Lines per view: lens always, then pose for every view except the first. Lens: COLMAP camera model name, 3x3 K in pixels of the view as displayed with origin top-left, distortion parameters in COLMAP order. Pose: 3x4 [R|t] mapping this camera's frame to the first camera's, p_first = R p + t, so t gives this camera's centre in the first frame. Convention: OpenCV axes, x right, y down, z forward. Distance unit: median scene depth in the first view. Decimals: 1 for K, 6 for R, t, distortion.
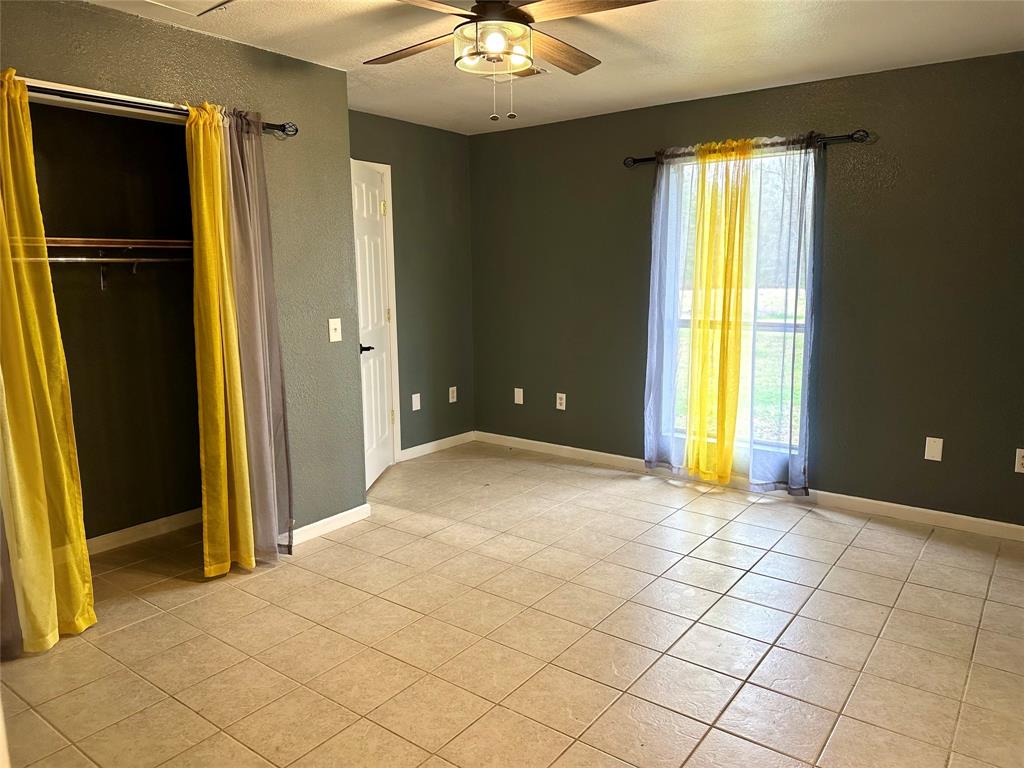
lens RADIAL K [[713.6, 0, 507.7], [0, 713.6, 382.2], [0, 0, 1]] dist [0.095060, -0.120426]
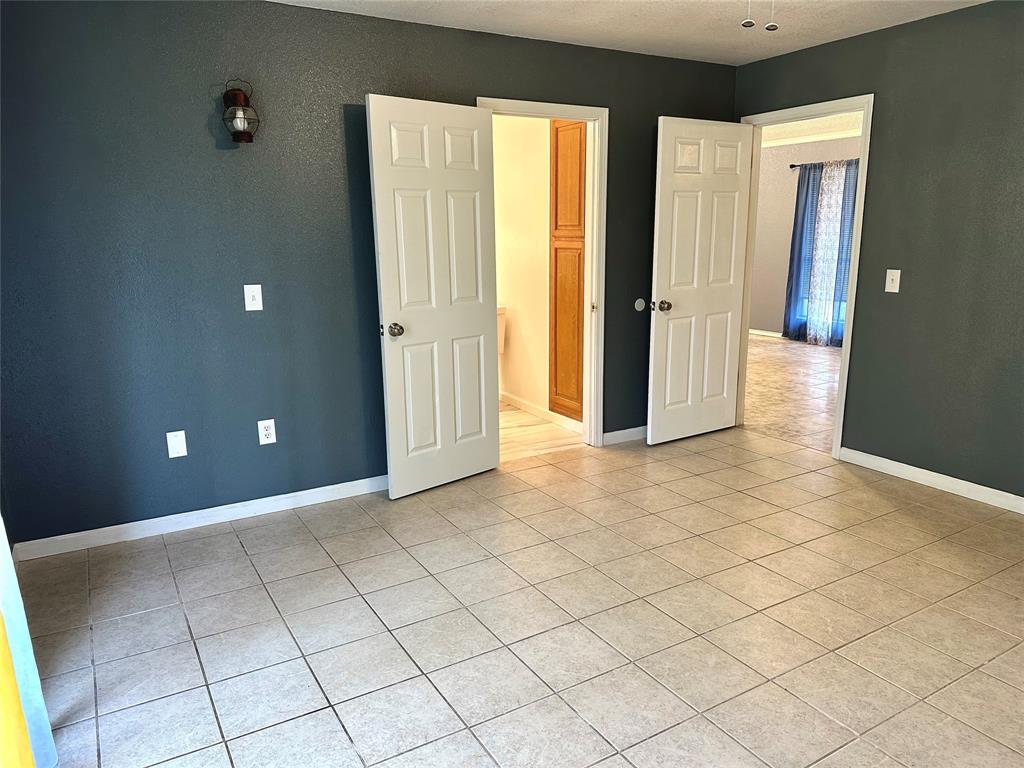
lens RADIAL K [[713.6, 0, 507.7], [0, 713.6, 382.2], [0, 0, 1]] dist [0.095060, -0.120426]
pose [[-0.926151, -0.061598, 0.372090, -0.053700], [0.077025, 0.934888, 0.346486, -0.245752], [-0.369205, 0.349558, -0.861102, 1.554408]]
